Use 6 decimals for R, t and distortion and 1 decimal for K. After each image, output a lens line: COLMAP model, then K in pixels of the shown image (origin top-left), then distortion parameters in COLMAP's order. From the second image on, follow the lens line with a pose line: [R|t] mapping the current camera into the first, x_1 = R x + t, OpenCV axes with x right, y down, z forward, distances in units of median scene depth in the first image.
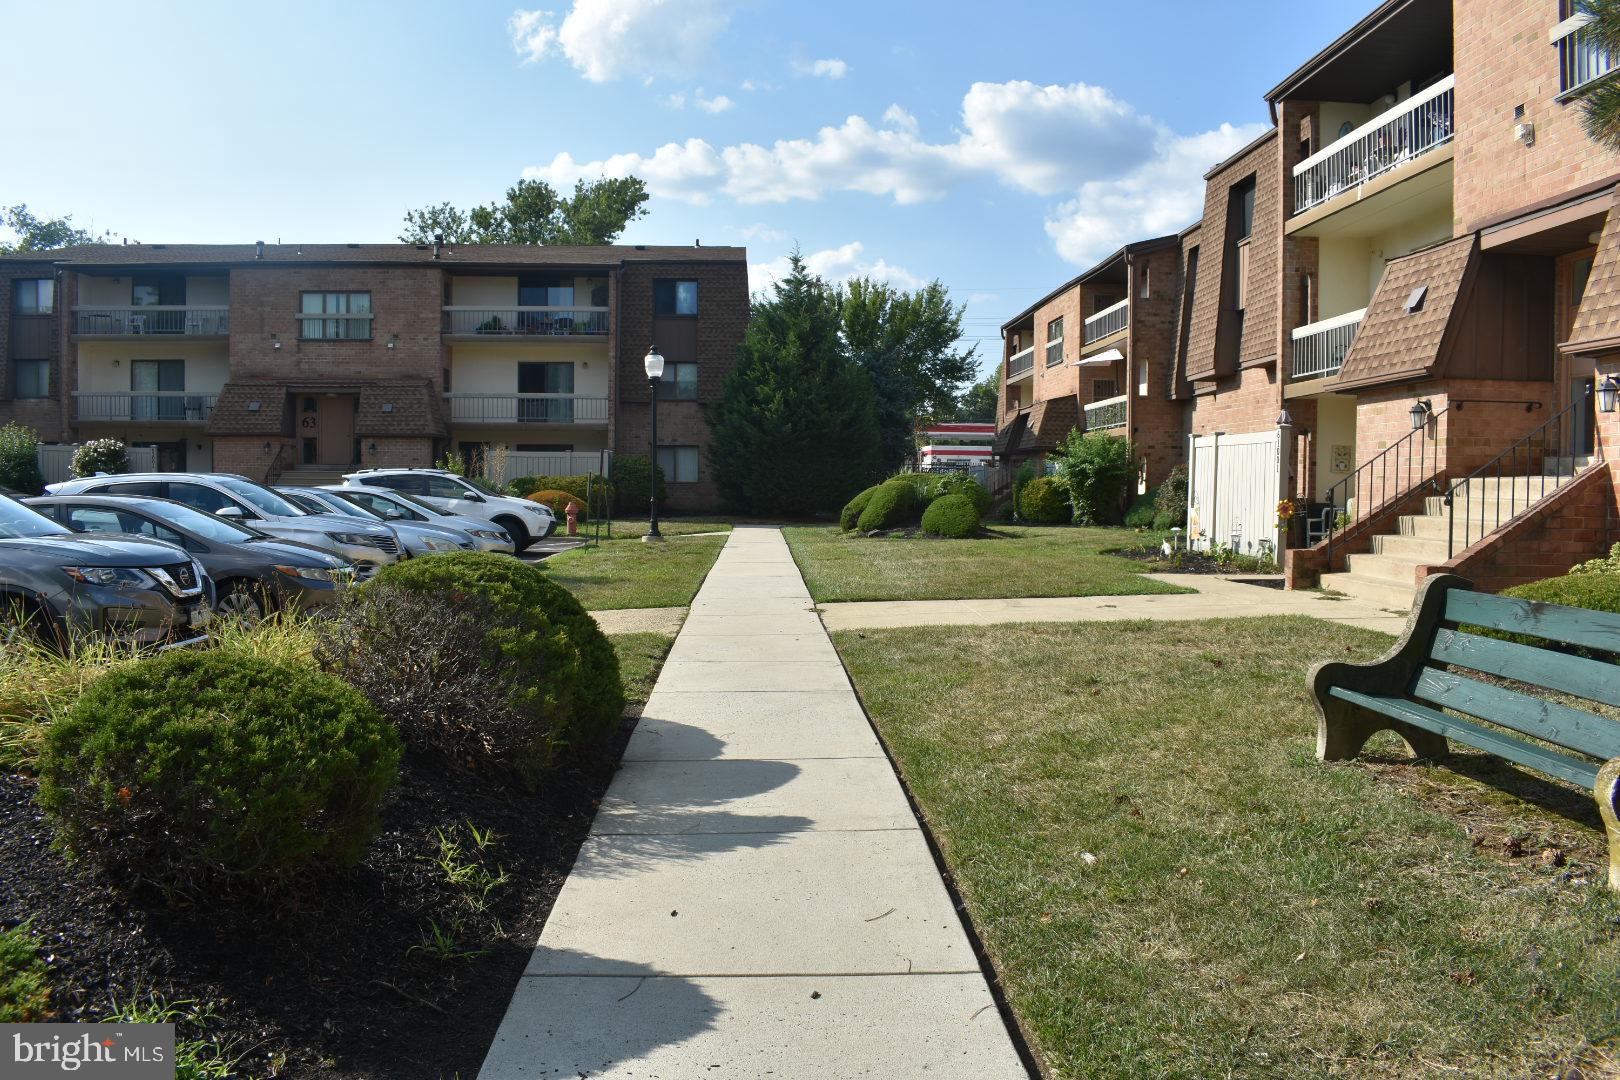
lens RADIAL K [[1261.9, 0, 810.0], [0, 1261.9, 540.0], [0, 0, 1]] dist [-0.099411, 0.019678]
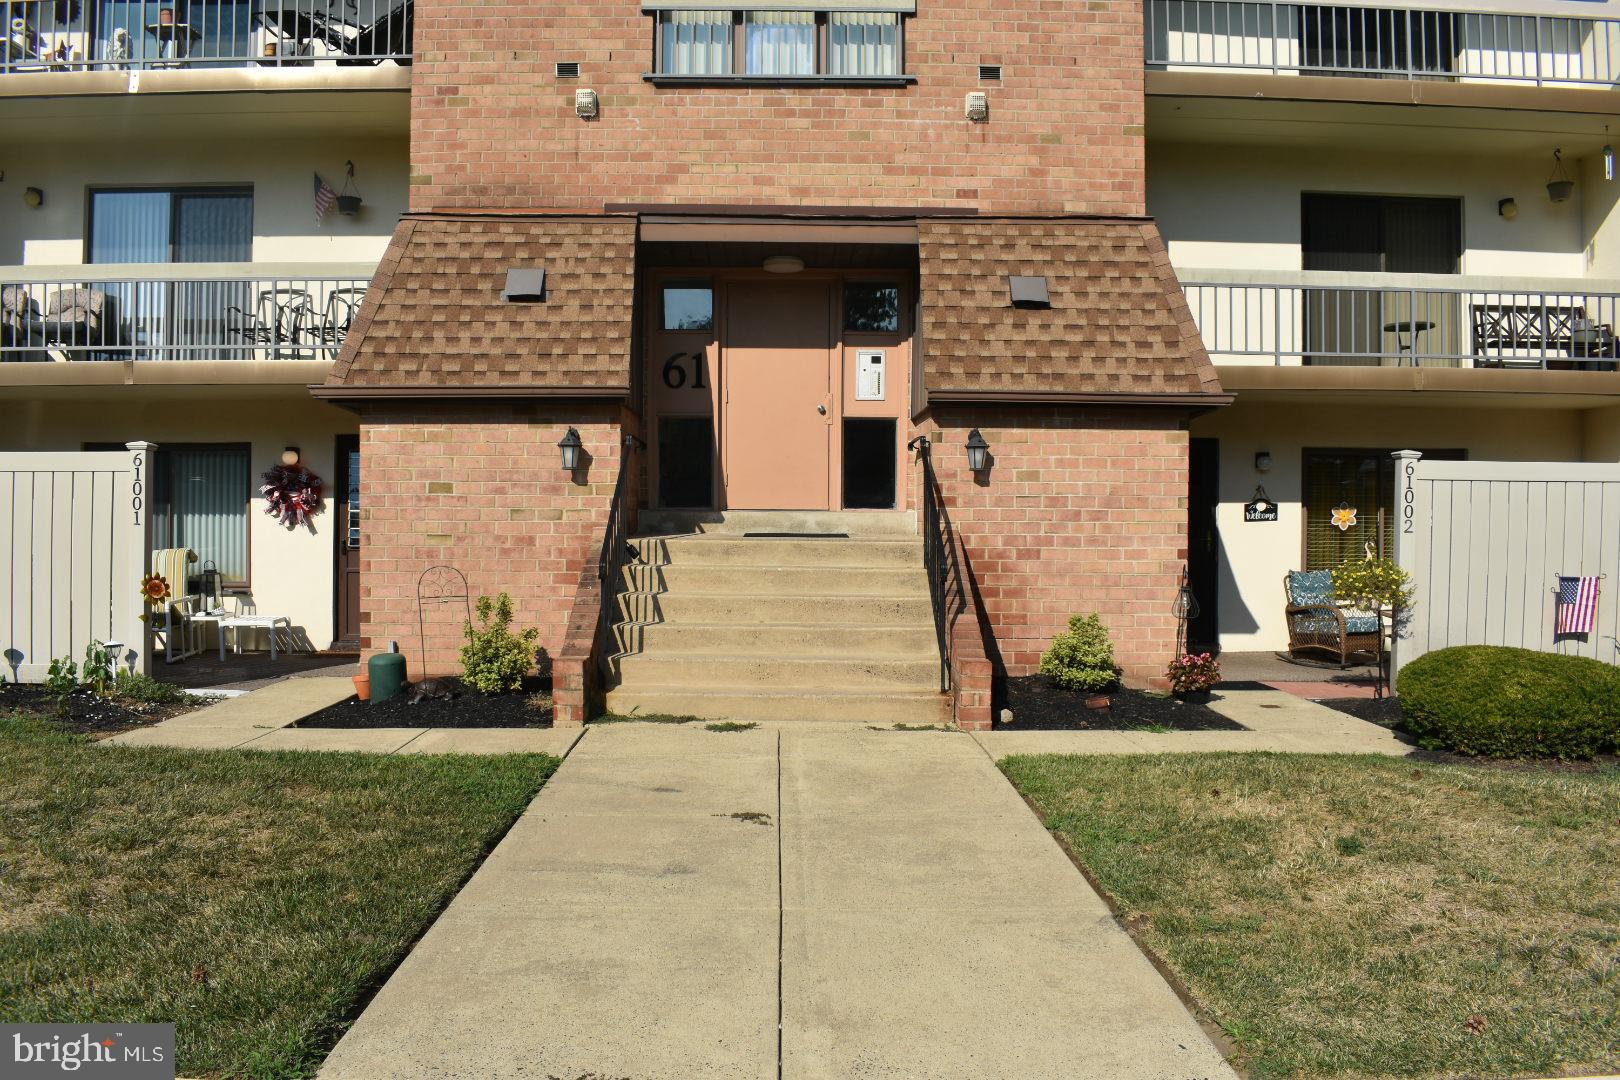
lens RADIAL K [[1261.9, 0, 810.0], [0, 1261.9, 540.0], [0, 0, 1]] dist [-0.099411, 0.019678]
pose [[0.024000, -0.018665, 0.999538, -0.211431], [0.037749, 0.999130, 0.017751, -0.053134], [-0.998999, 0.037305, 0.024684, 0.783250]]
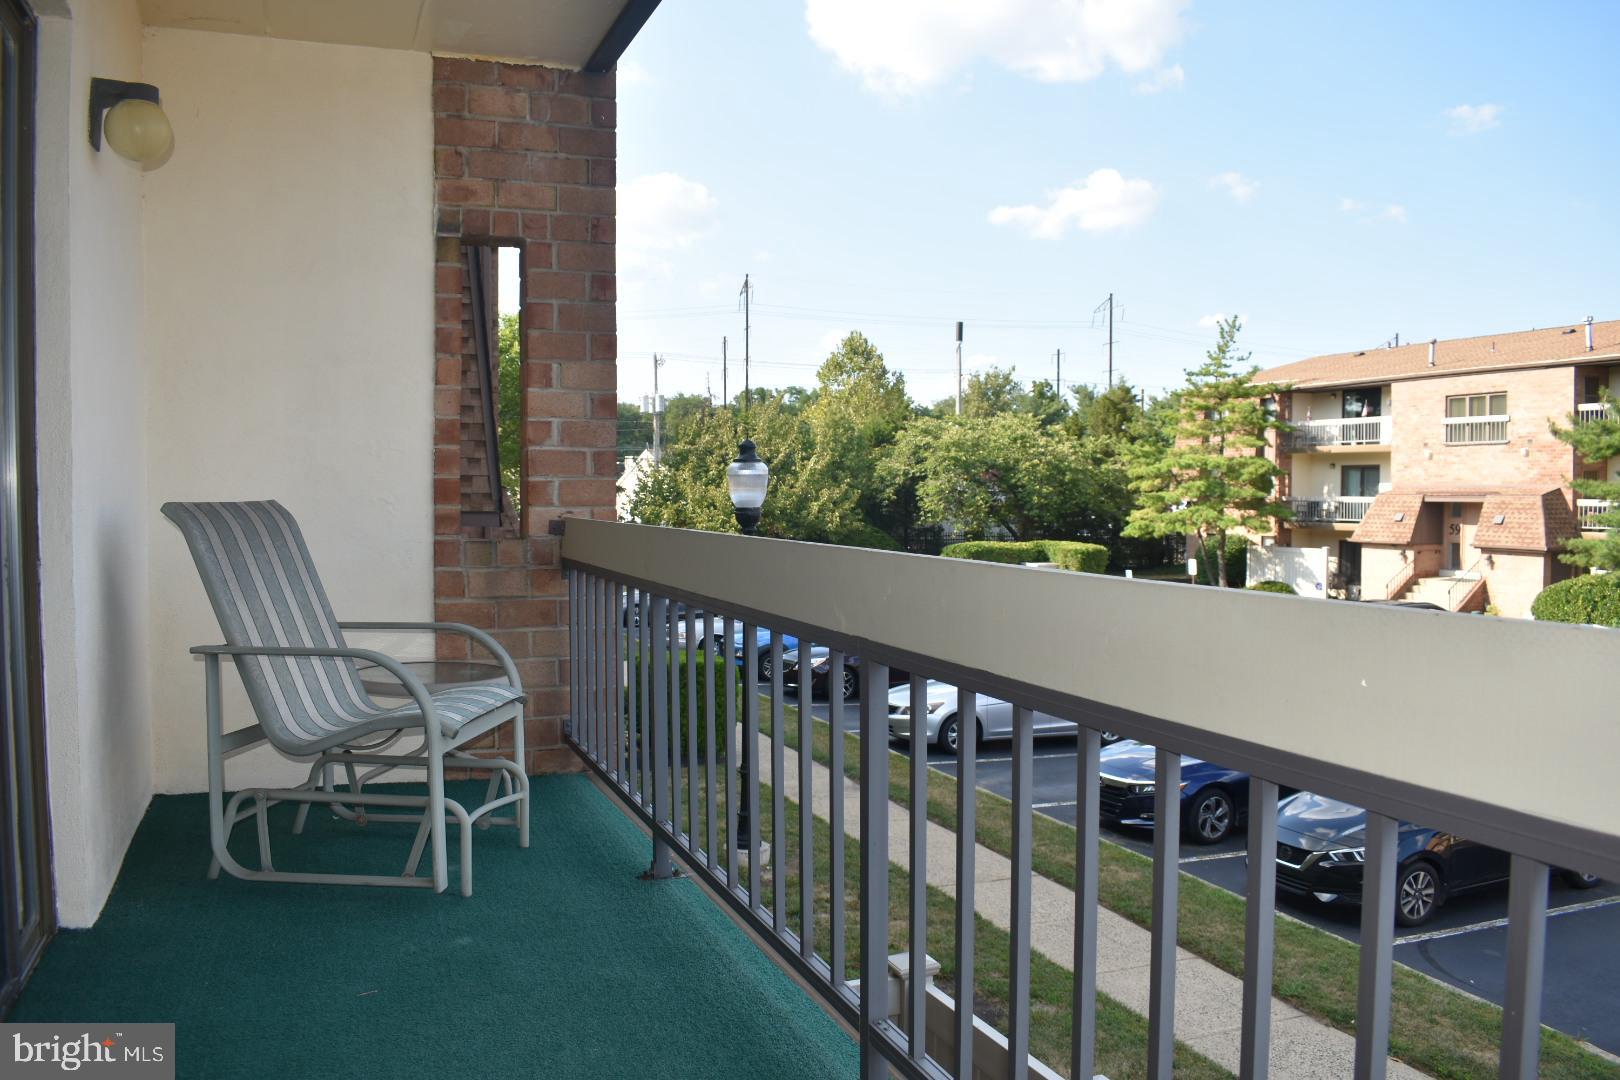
lens RADIAL K [[1261.9, 0, 810.0], [0, 1261.9, 540.0], [0, 0, 1]] dist [-0.099411, 0.019678]
pose [[0.940974, -0.024970, 0.337557, -1.667160], [0.024811, 0.999681, 0.004786, -0.174652], [-0.337569, 0.003872, 0.941293, -1.174615]]
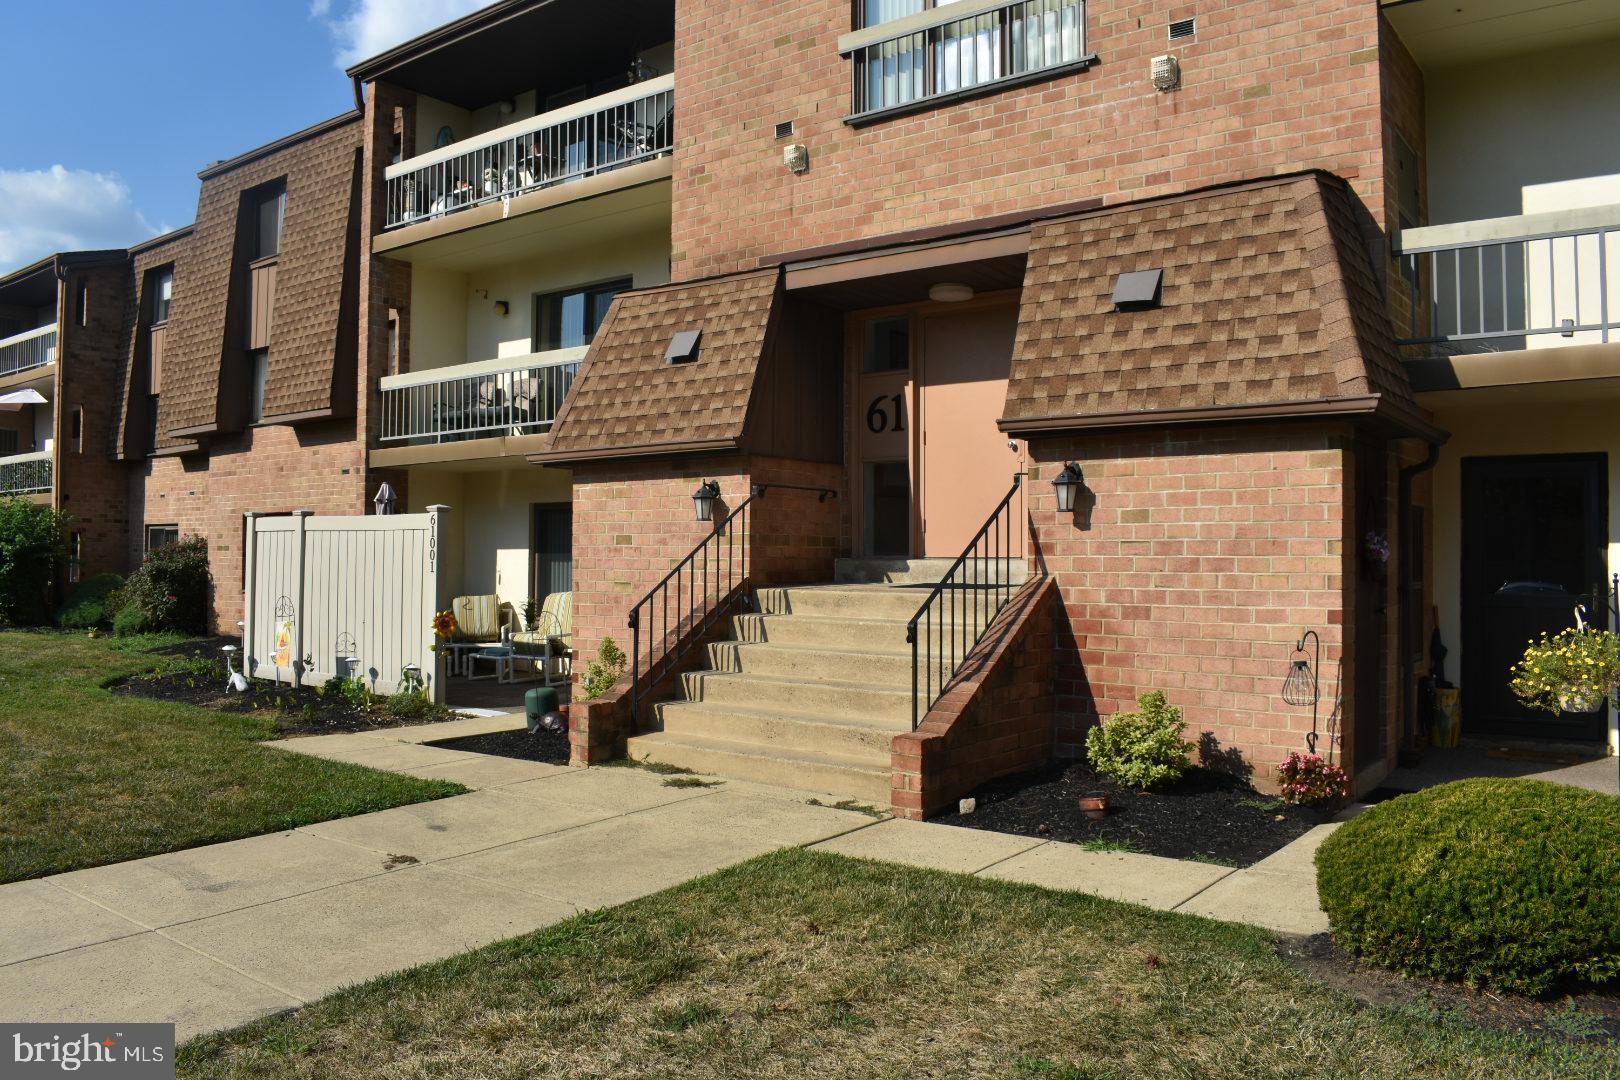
lens RADIAL K [[1261.9, 0, 810.0], [0, 1261.9, 540.0], [0, 0, 1]] dist [-0.099411, 0.019678]
pose [[0.640350, 0.008837, 0.768032, -0.040247], [0.032931, 0.998698, -0.038948, -0.044026], [-0.767377, 0.050232, 0.639226, 0.436825]]
